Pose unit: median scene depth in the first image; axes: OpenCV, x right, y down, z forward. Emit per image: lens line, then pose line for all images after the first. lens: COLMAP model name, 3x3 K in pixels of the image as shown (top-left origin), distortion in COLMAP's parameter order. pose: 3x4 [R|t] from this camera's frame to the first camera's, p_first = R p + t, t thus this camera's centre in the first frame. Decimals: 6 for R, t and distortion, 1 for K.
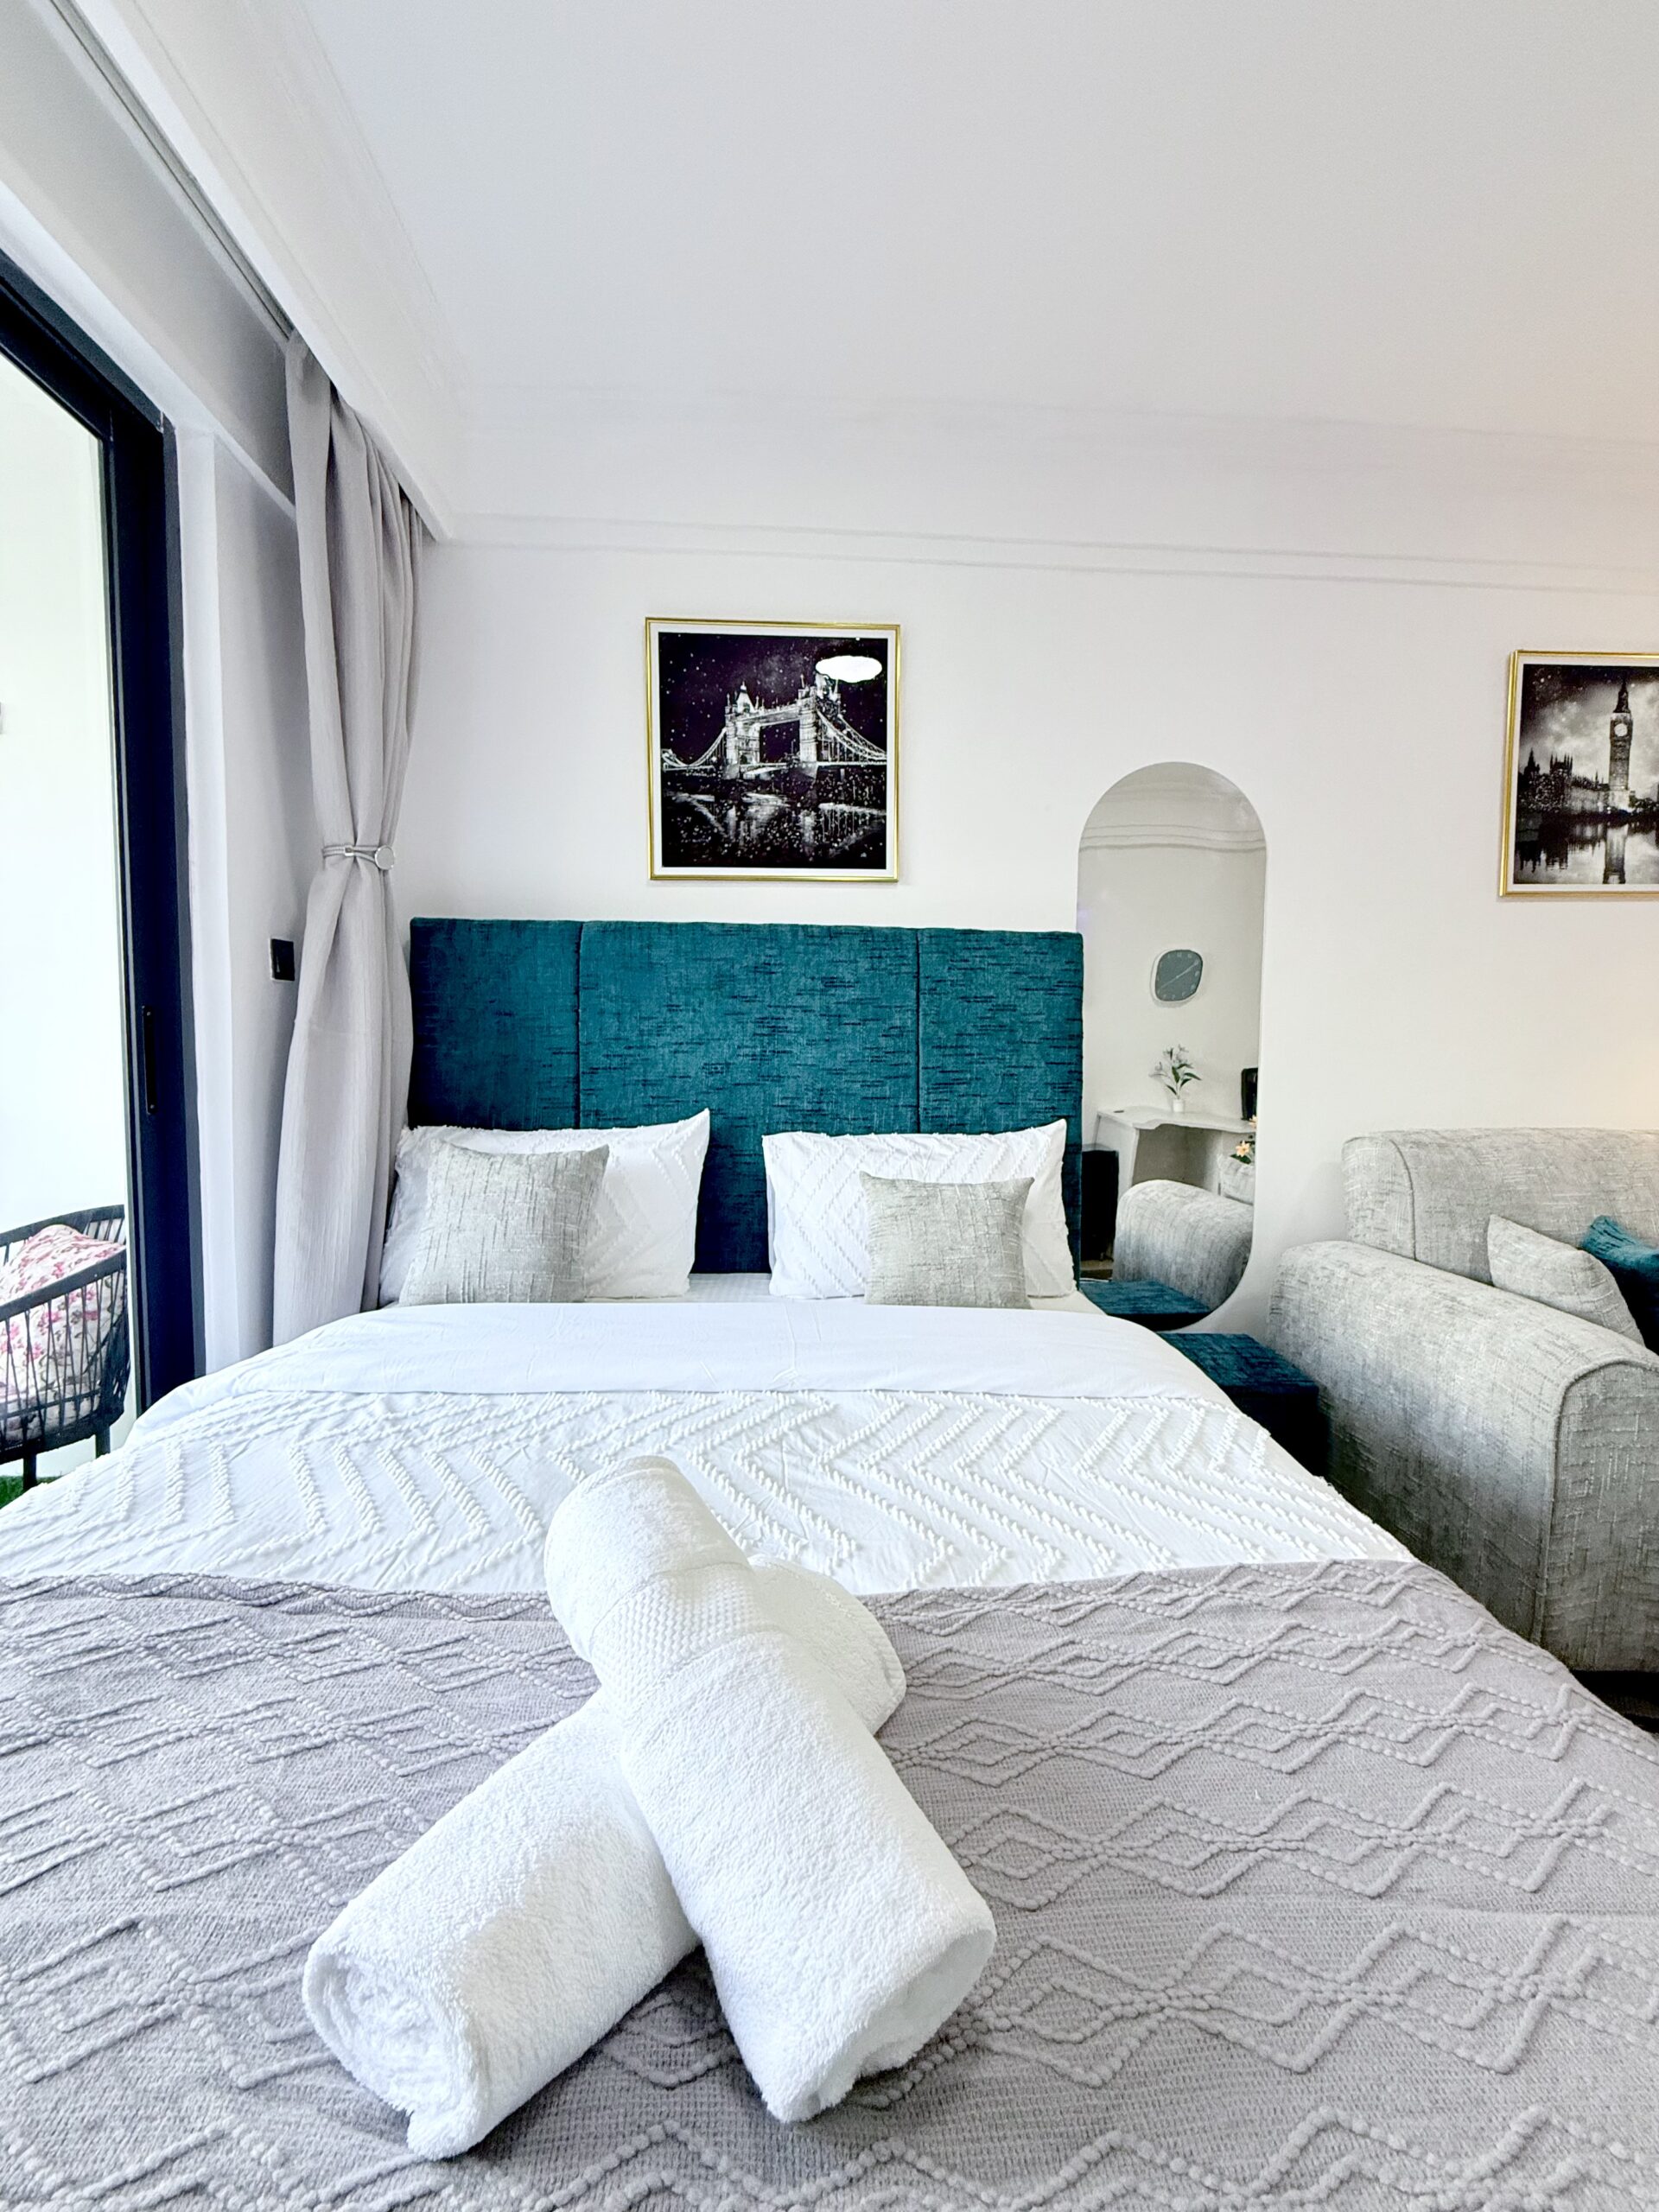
lens RADIAL K [[881.9, 0, 830.9], [0, 881.9, 1098.5], [0, 0, 1]] dist [-0.000569, 0.000104]
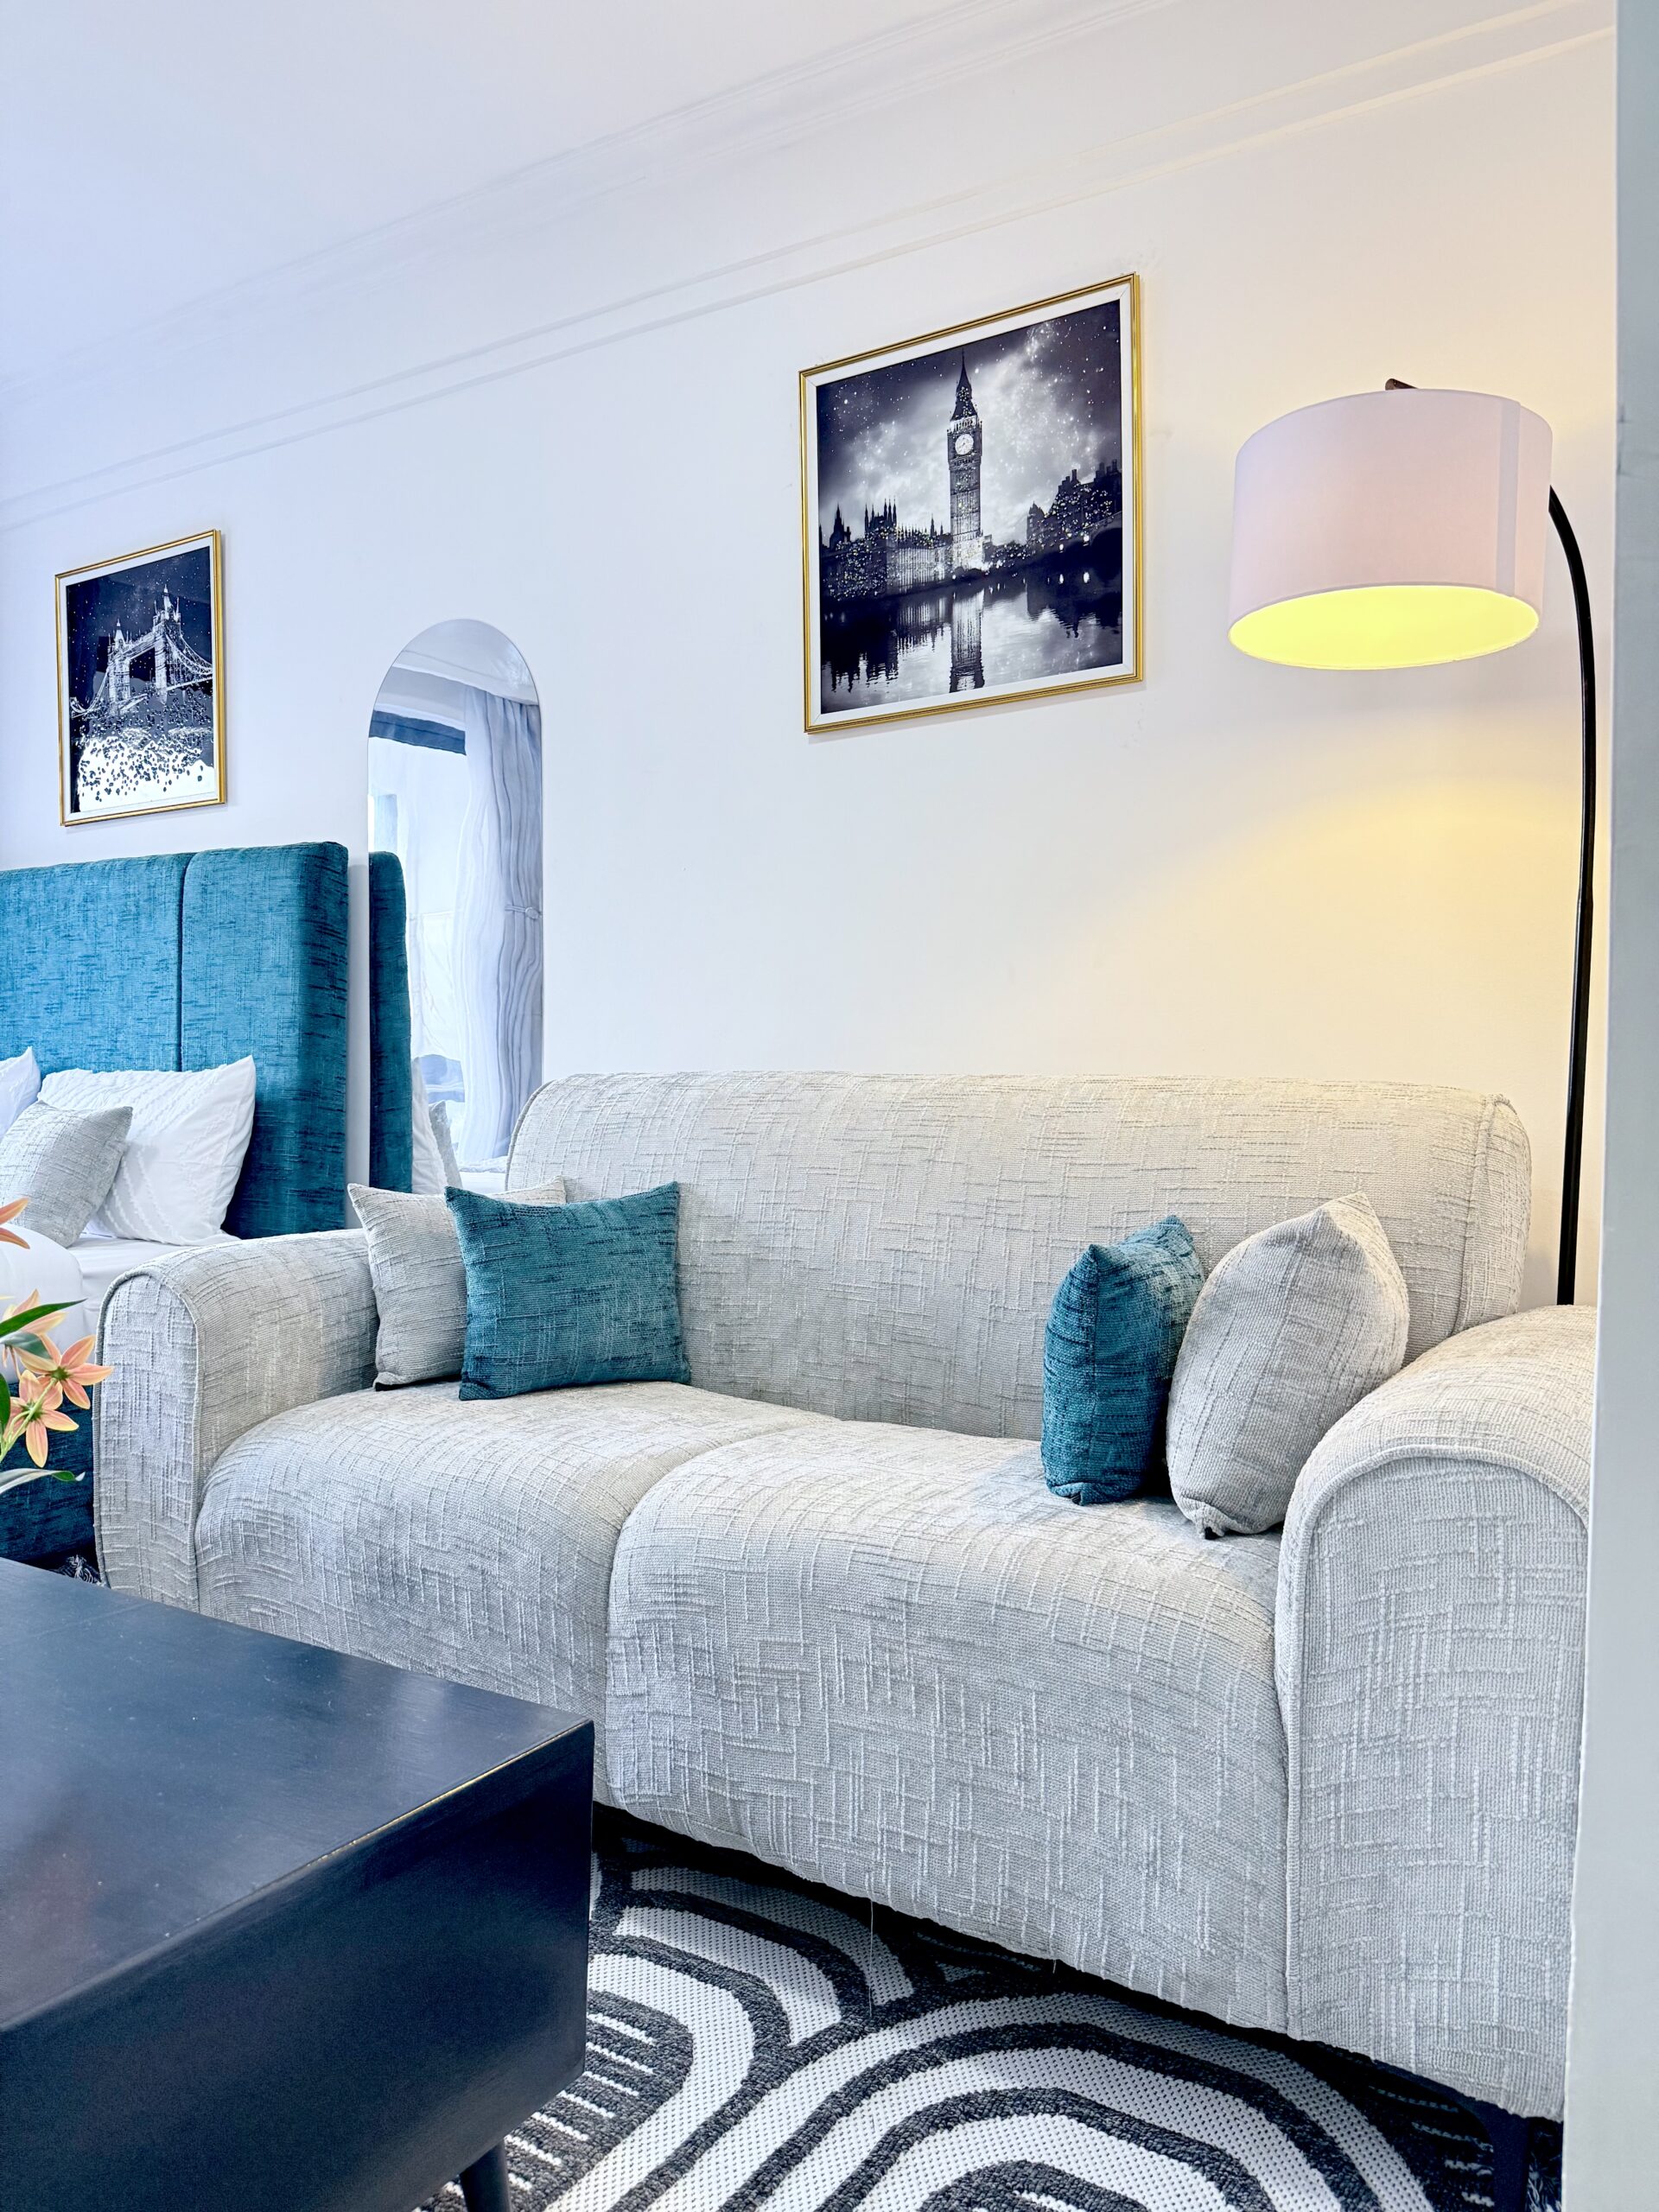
lens RADIAL K [[1552.0, 0, 838.4], [0, 1552.0, 1115.8], [0, 0, 1]] dist [0.071497, -0.110714]
pose [[0.815498, 0.013057, -0.578612, 1.560413], [-0.039988, 0.998627, -0.033824, 0.107914], [0.577376, 0.050721, 0.814901, 0.064124]]
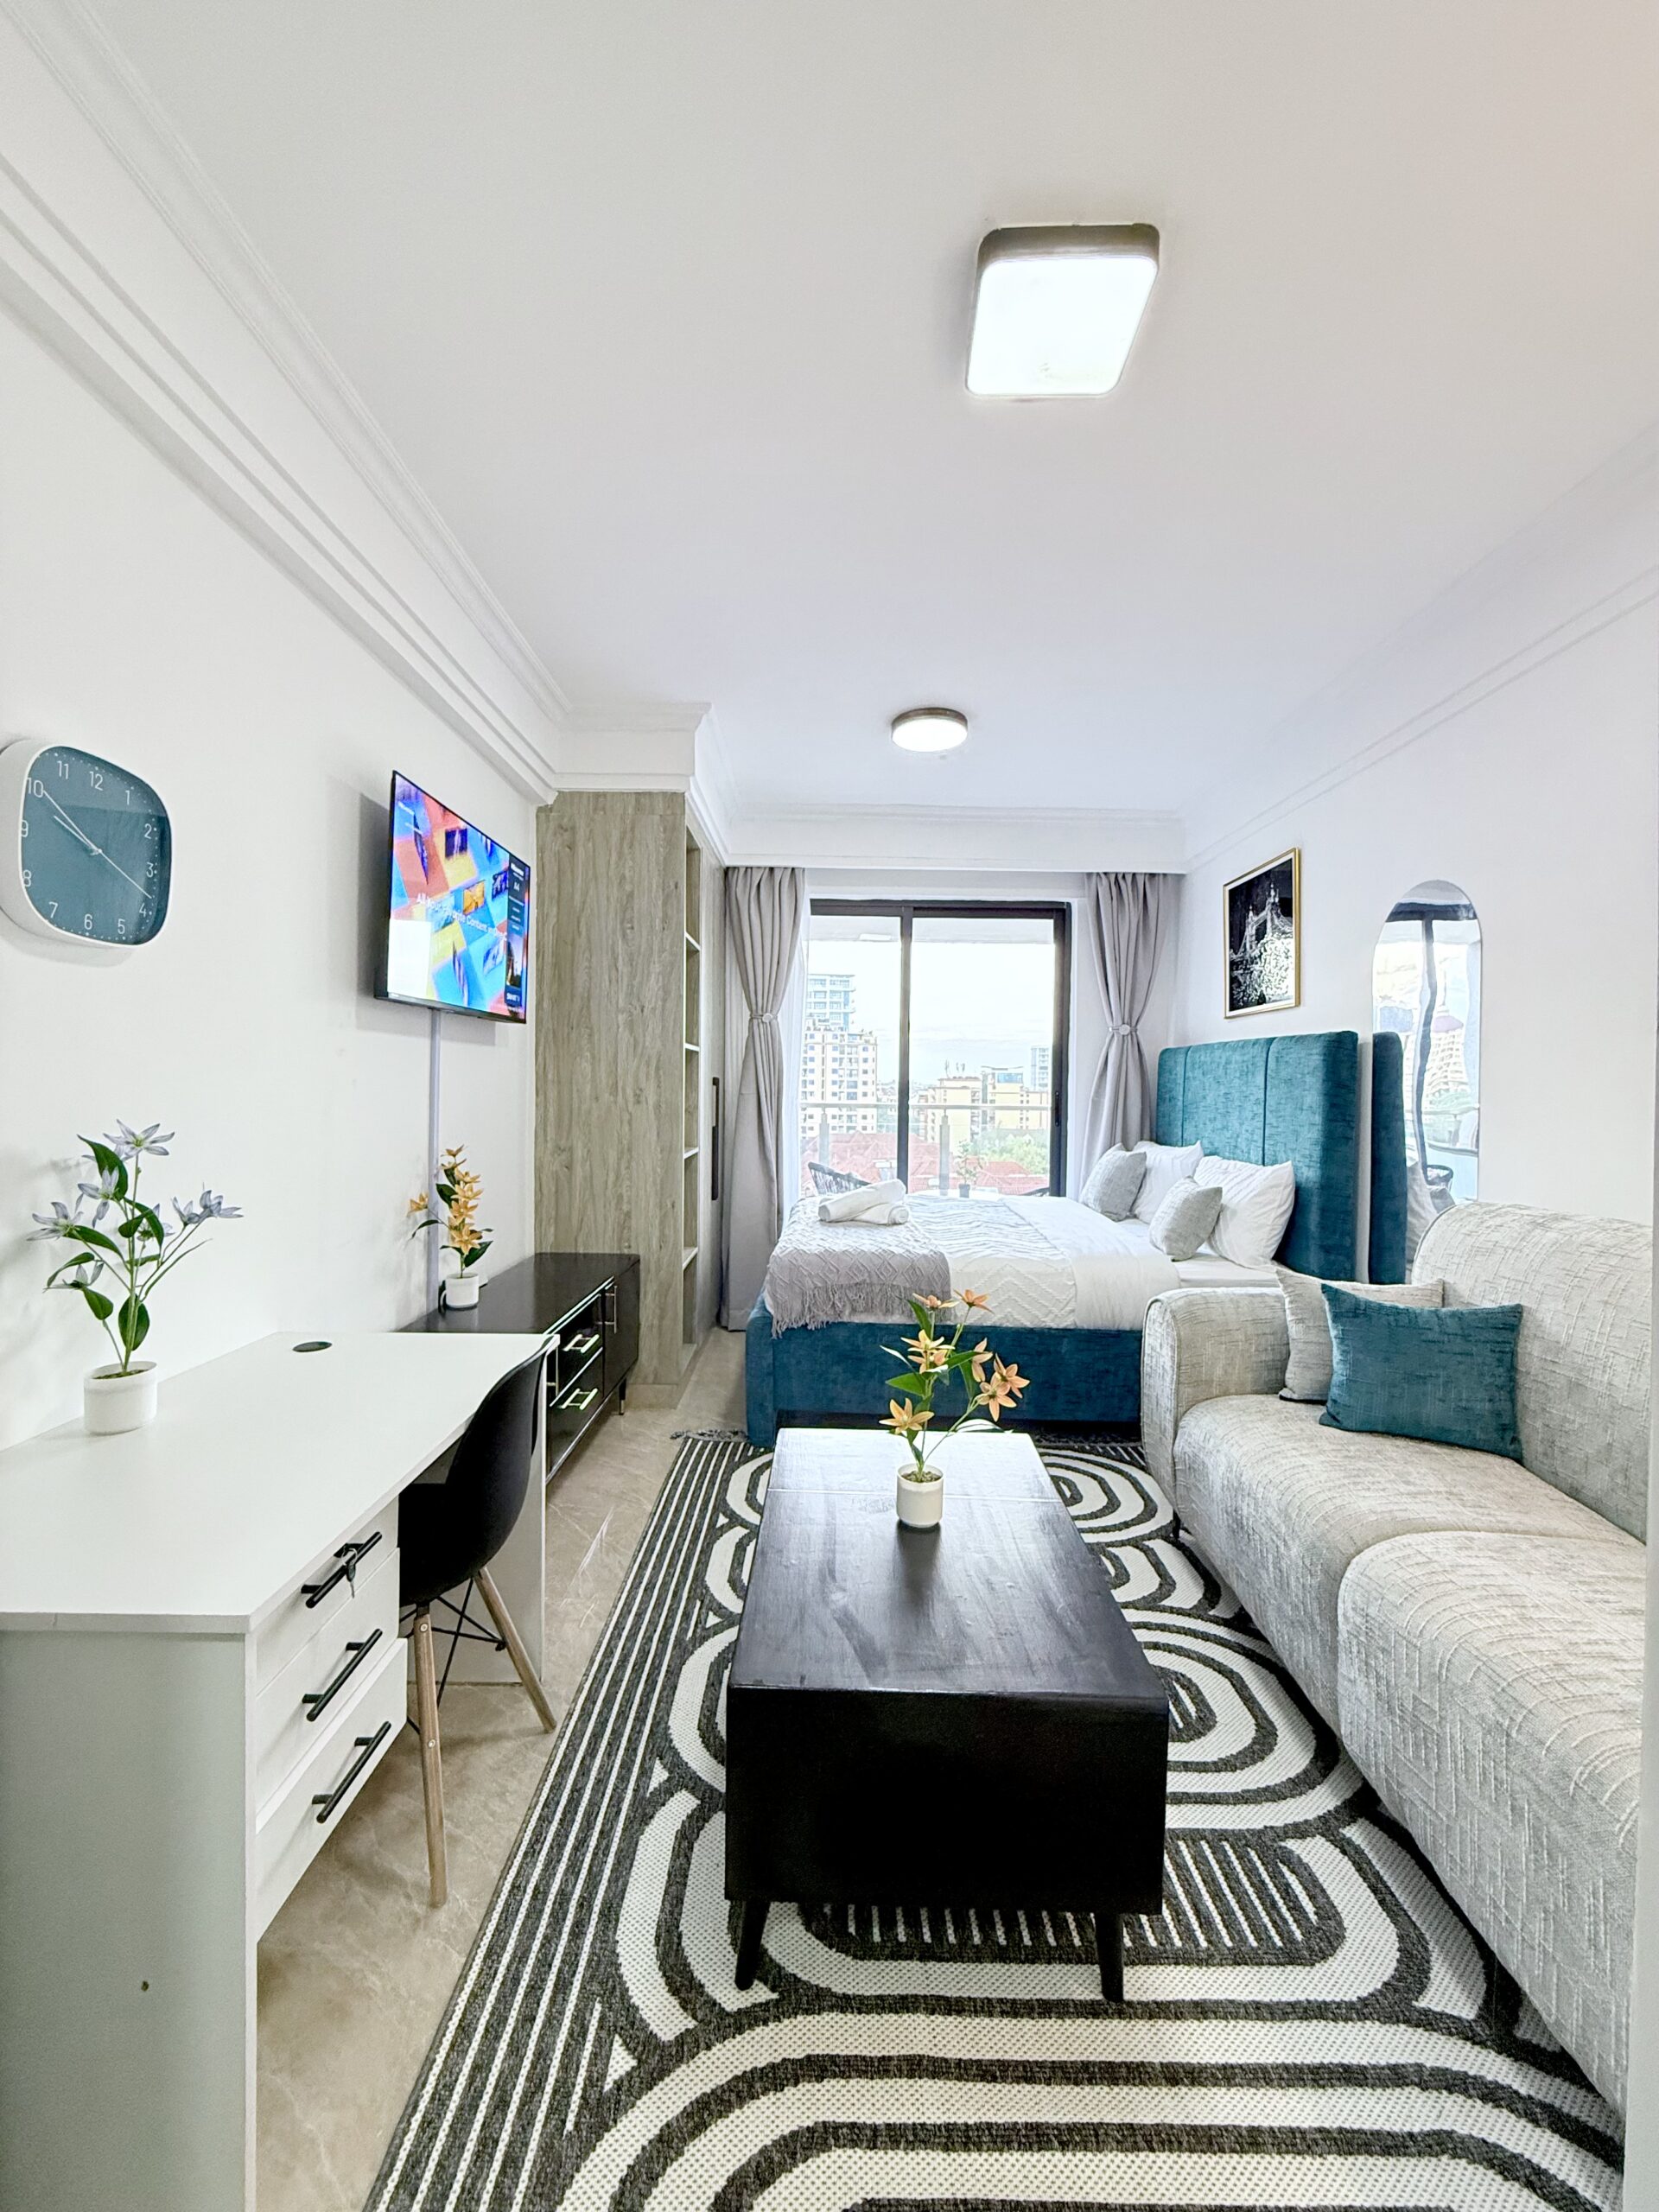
lens RADIAL K [[878.7, 0, 830.0], [0, 878.7, 1098.5], [0, 0, 1]] dist [-0.000723, 0.000032]
pose [[-0.060364, 0.004243, -0.998167, 1.702166], [-0.074624, 0.997173, 0.008752, -0.034631], [0.995383, 0.075016, -0.059877, 0.288144]]
